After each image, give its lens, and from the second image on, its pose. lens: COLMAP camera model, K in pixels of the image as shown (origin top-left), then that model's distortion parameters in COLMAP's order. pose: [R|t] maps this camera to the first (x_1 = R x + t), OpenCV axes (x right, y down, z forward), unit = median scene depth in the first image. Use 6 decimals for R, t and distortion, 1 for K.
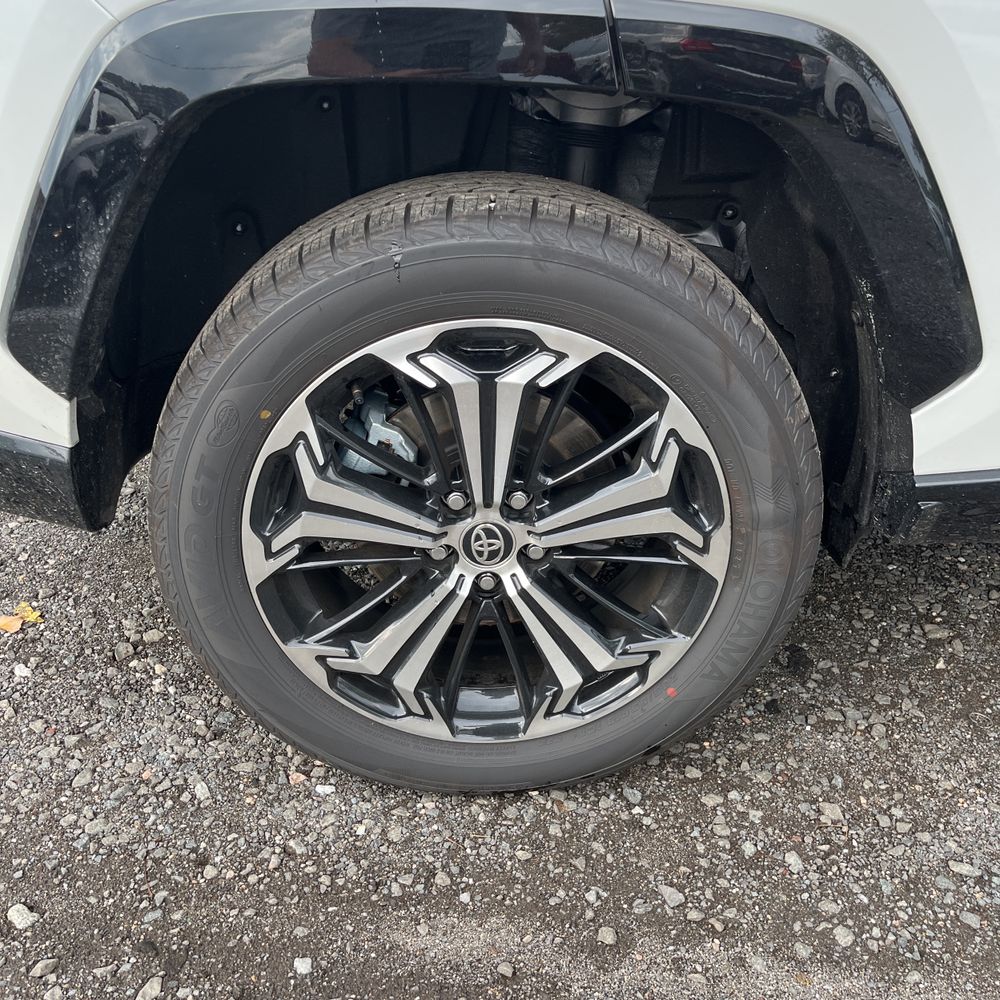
lens RADIAL K [[1022.4, 0, 483.9], [0, 1022.4, 484.9], [0, 0, 1]] dist [0.021947, -0.006396]
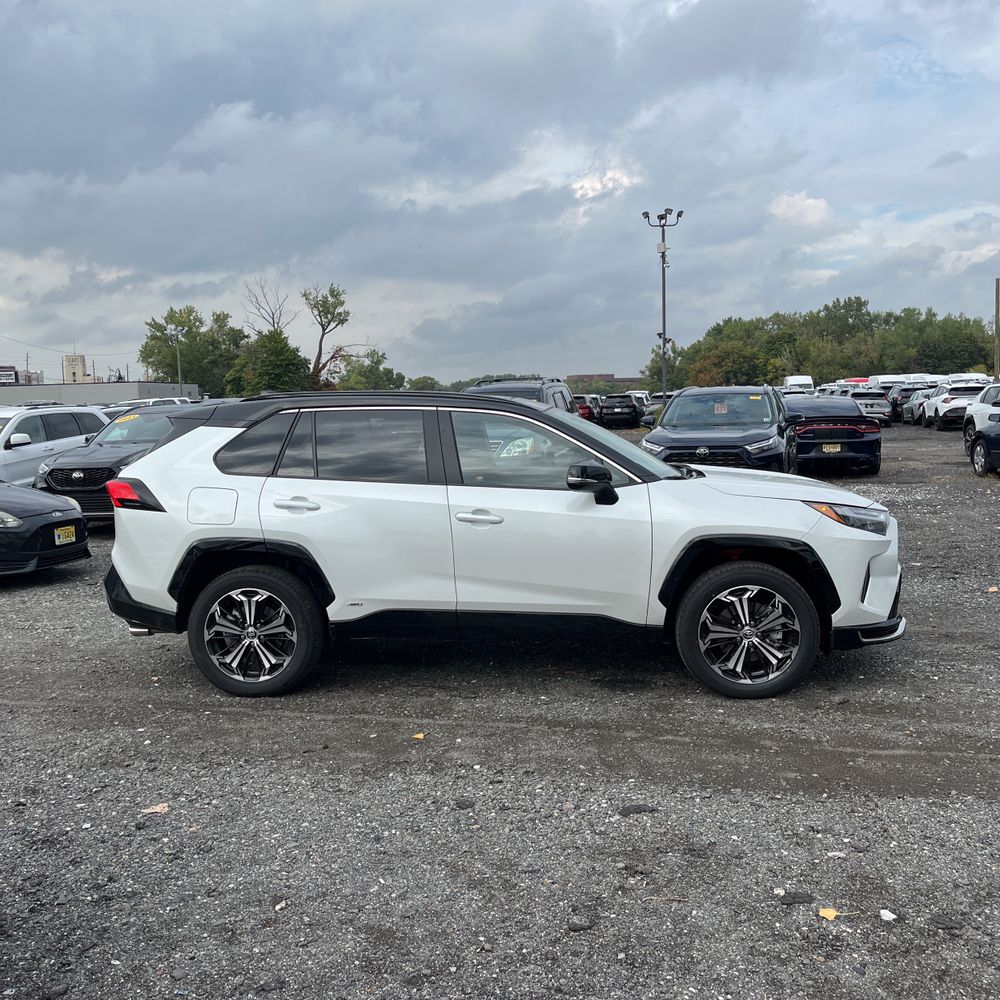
lens RADIAL K [[1005.5, 0, 493.7], [0, 1005.5, 493.3], [0, 0, 1]] dist [0.041202, -0.016930]
pose [[0.993021, 0.006684, -0.117751, 1.795875], [-0.051548, 0.922583, -0.382341, 1.273695], [0.106079, 0.385742, 0.916488, -3.756329]]
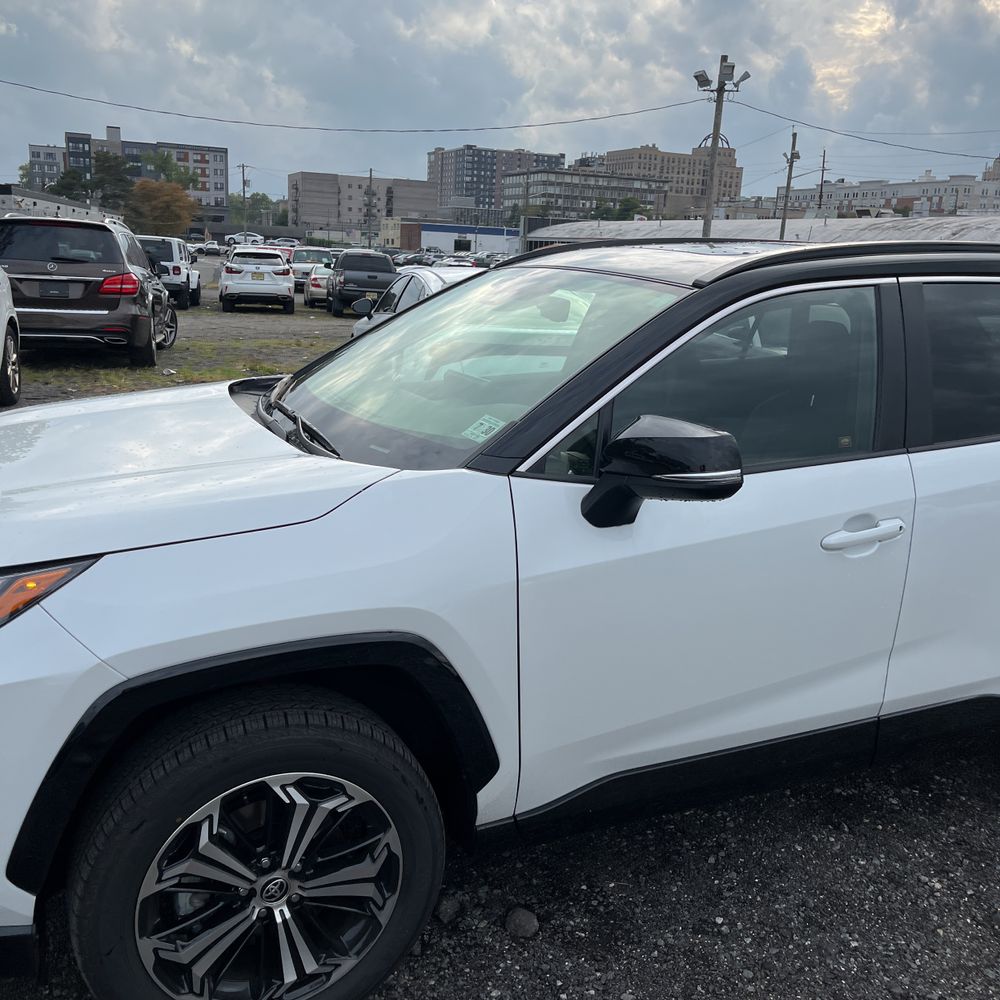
lens RADIAL K [[1005.2, 0, 495.6], [0, 1005.2, 501.7], [0, 0, 1]] dist [0.051030, -0.050887]
pose [[0.833716, 0.307304, 0.458783, -0.715457], [-0.153891, 0.927226, -0.341423, -0.028314], [-0.530316, 0.214048, 0.820334, -0.842861]]
